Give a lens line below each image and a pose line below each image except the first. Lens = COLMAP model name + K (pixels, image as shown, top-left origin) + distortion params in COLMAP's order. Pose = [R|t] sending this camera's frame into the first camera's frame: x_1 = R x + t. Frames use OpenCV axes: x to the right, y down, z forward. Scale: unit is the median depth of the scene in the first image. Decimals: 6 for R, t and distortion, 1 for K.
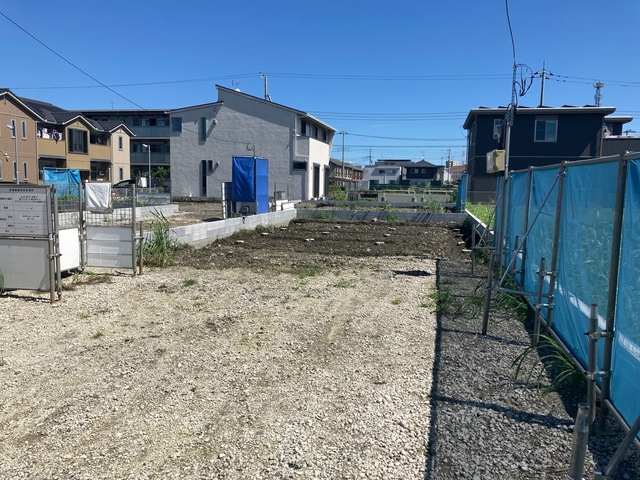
lens RADIAL K [[518.6, 0, 321.0], [0, 518.6, 237.7], [0, 0, 1]] dist [0.039932, -0.061012]
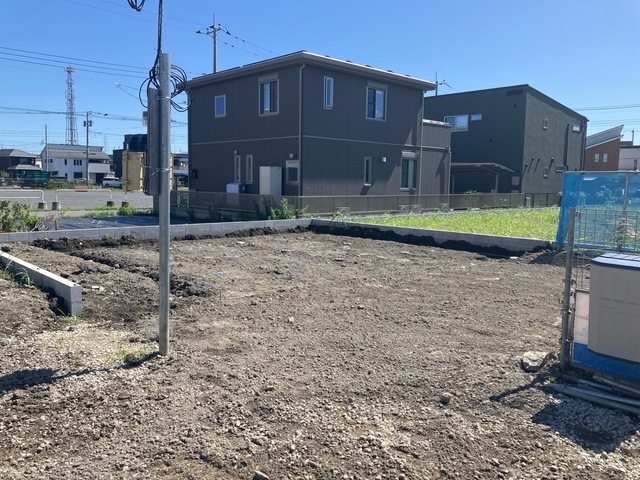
lens RADIAL K [[518.6, 0, 321.6], [0, 518.6, 238.6], [0, 0, 1]] dist [0.039932, -0.061012]
pose [[0.557964, -0.100870, 0.823712, -0.162389], [0.080488, 0.994484, 0.067262, -0.066375], [-0.825953, 0.028769, 0.563005, 0.561678]]
